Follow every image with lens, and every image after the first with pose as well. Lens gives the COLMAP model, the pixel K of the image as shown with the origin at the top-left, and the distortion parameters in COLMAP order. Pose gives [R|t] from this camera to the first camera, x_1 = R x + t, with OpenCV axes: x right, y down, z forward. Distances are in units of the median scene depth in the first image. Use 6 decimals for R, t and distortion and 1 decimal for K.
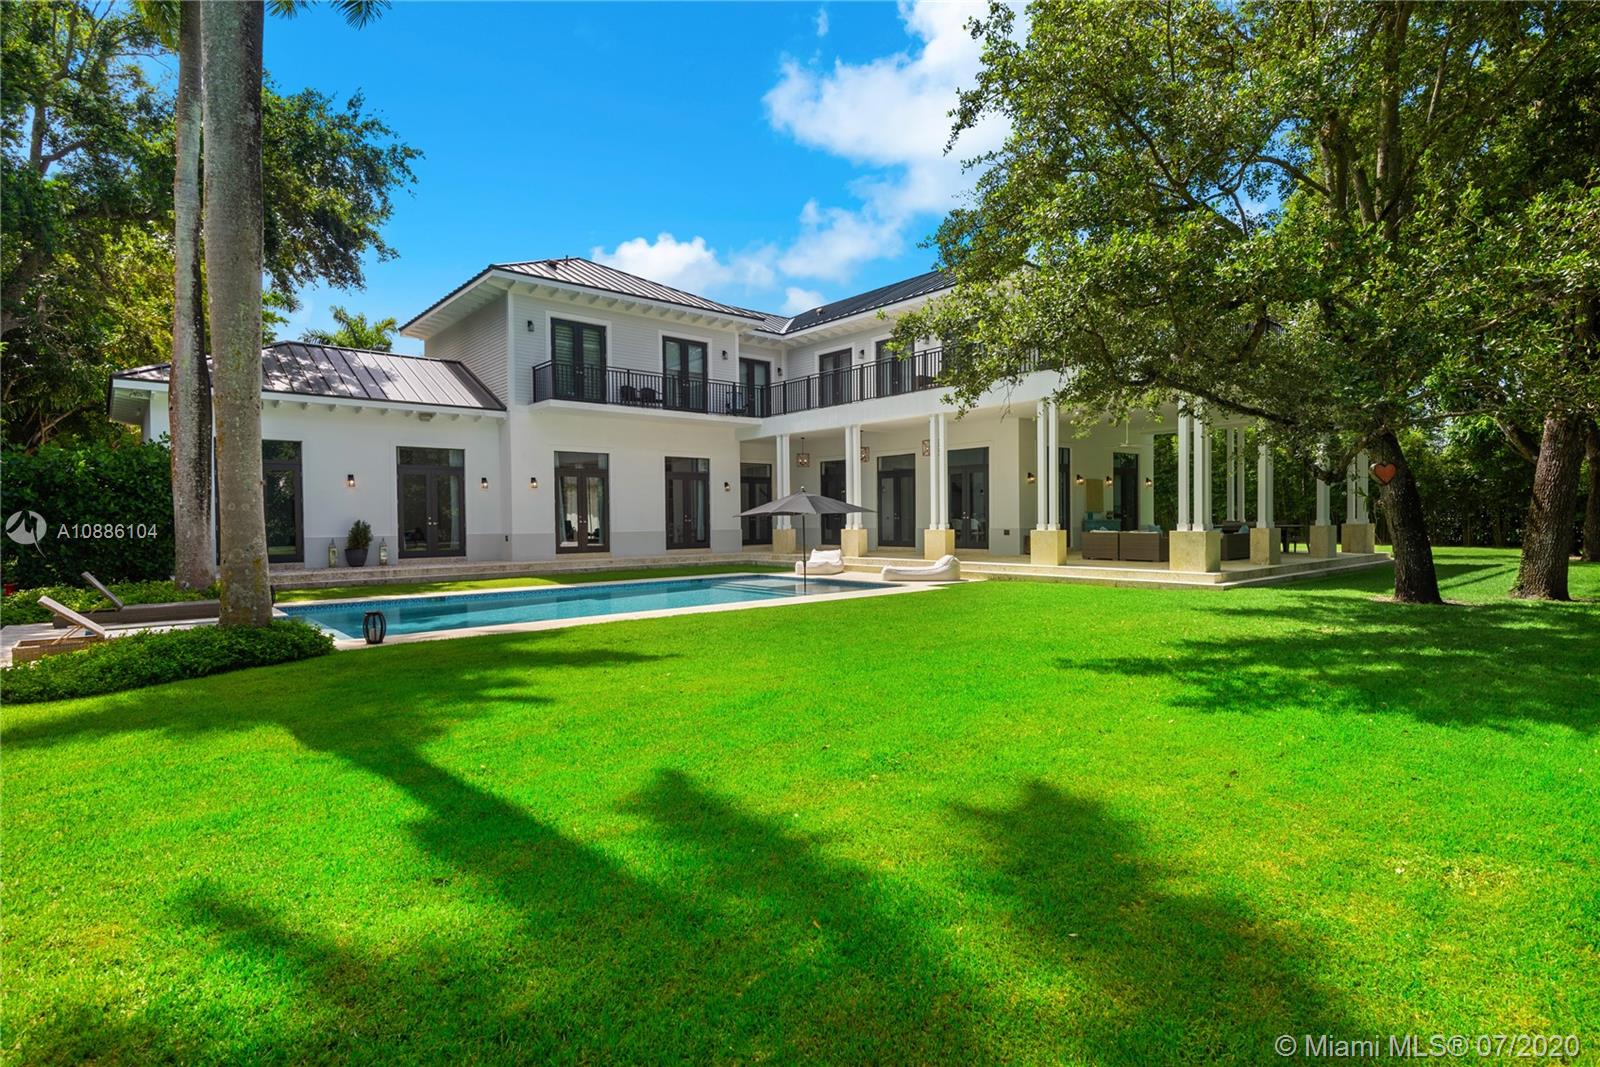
lens RADIAL K [[822.6, 0, 809.4], [0, 822.6, 532.7], [0, 0, 1]] dist [0.027148, -0.001589]
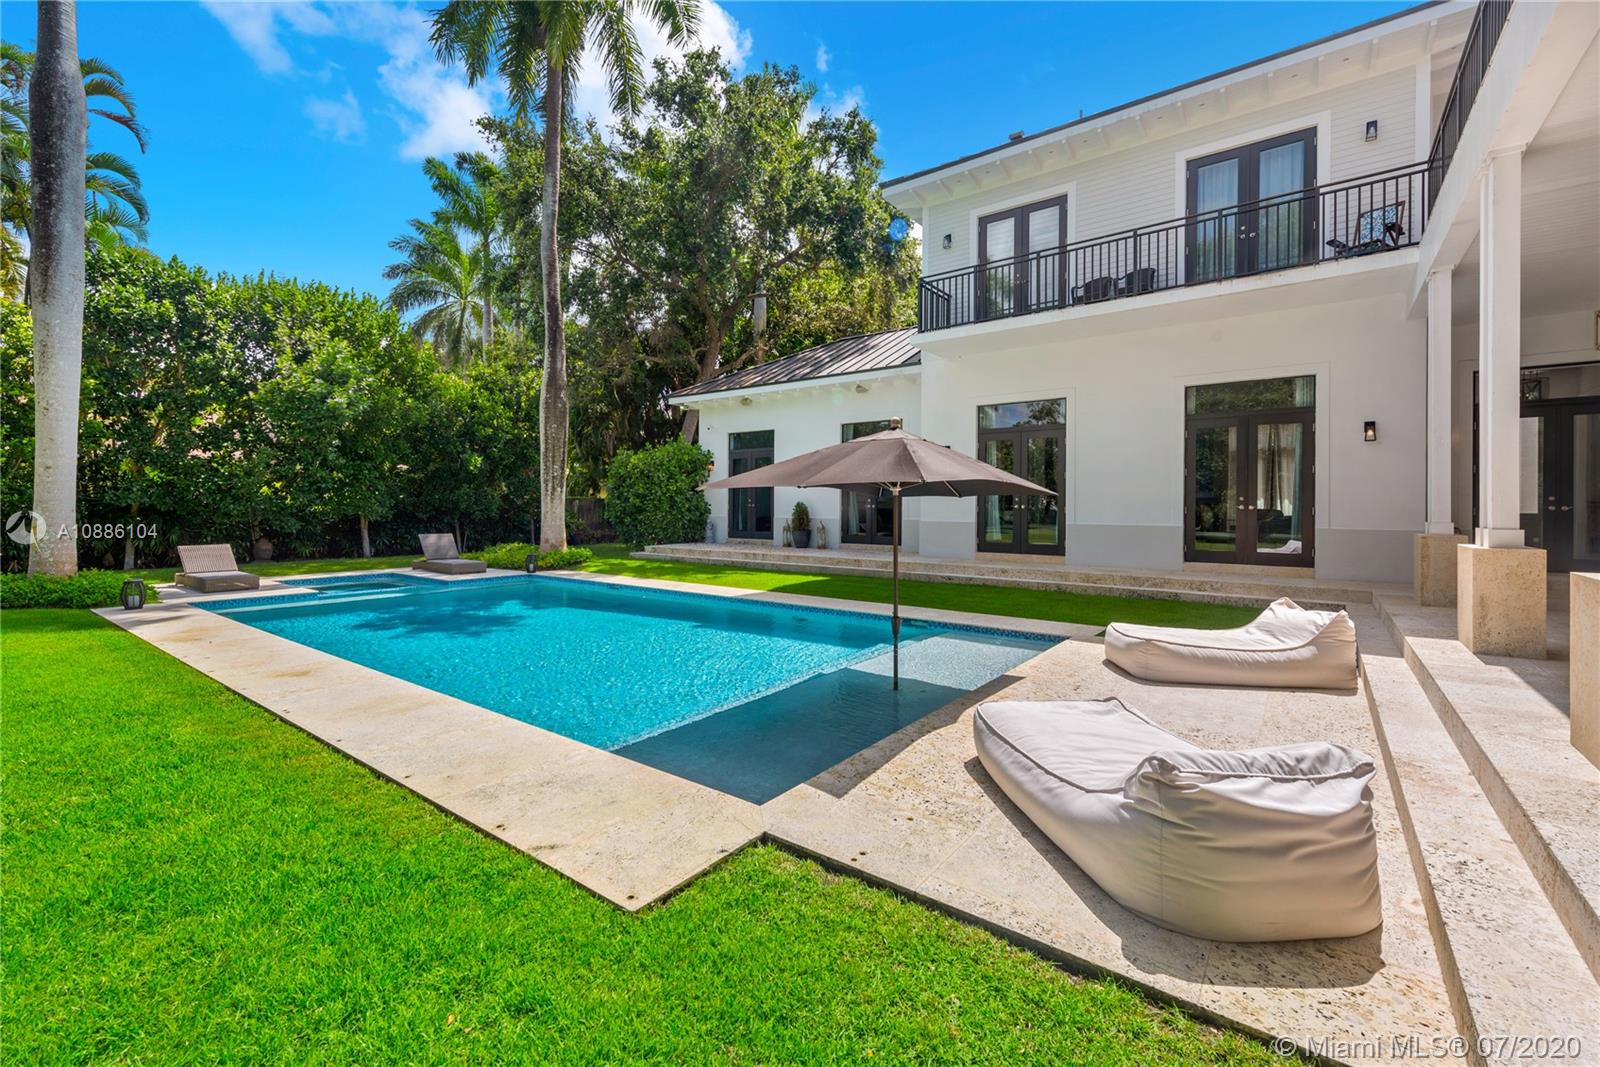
lens RADIAL K [[698.4, 0, 774.2], [0, 698.4, 508.0], [0, 0, 1]] dist [0.001944, -0.000184]
pose [[0.170473, 0.012759, -0.985280, 0.250197], [-0.022593, 0.999704, 0.009036, -0.013507], [0.985103, 0.020720, 0.170711, 0.744968]]
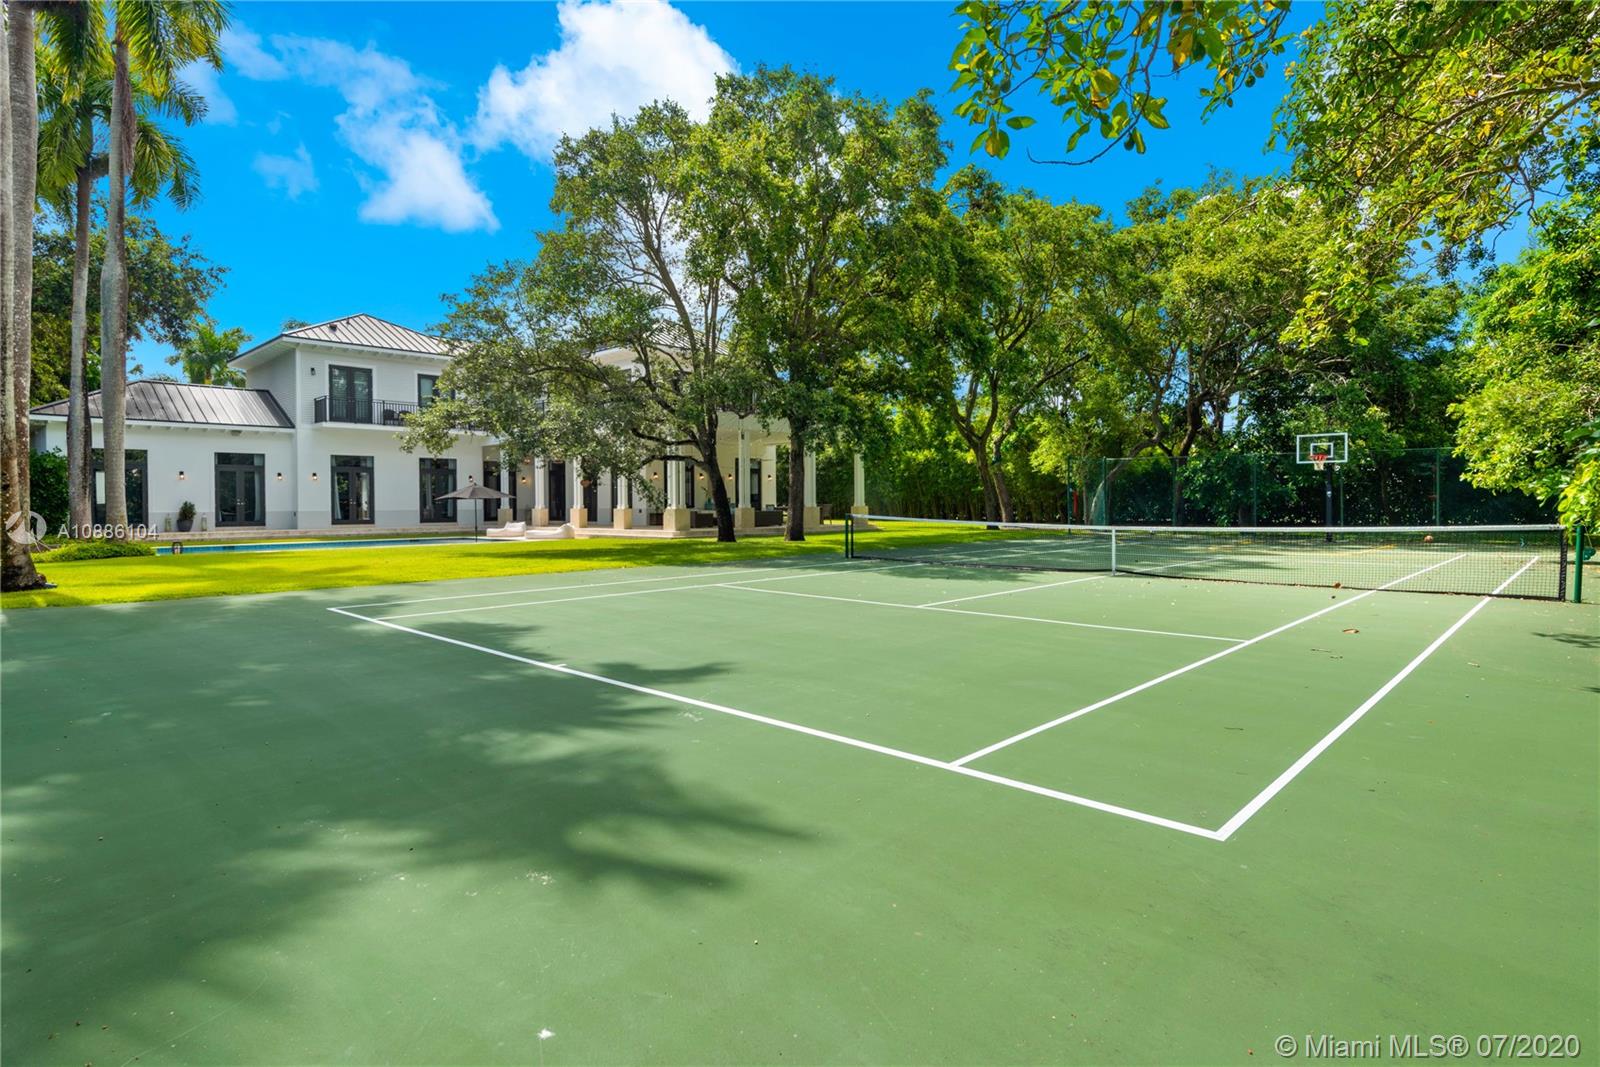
lens RADIAL K [[849.0, 0, 839.4], [0, 849.0, 516.3], [0, 0, 1]] dist [-0.002360, -0.002199]
pose [[0.991702, 0.002671, 0.128528, 0.410171], [-0.002412, 0.999995, -0.002173, 0.011917], [-0.128533, 0.001845, 0.991704, -0.642665]]
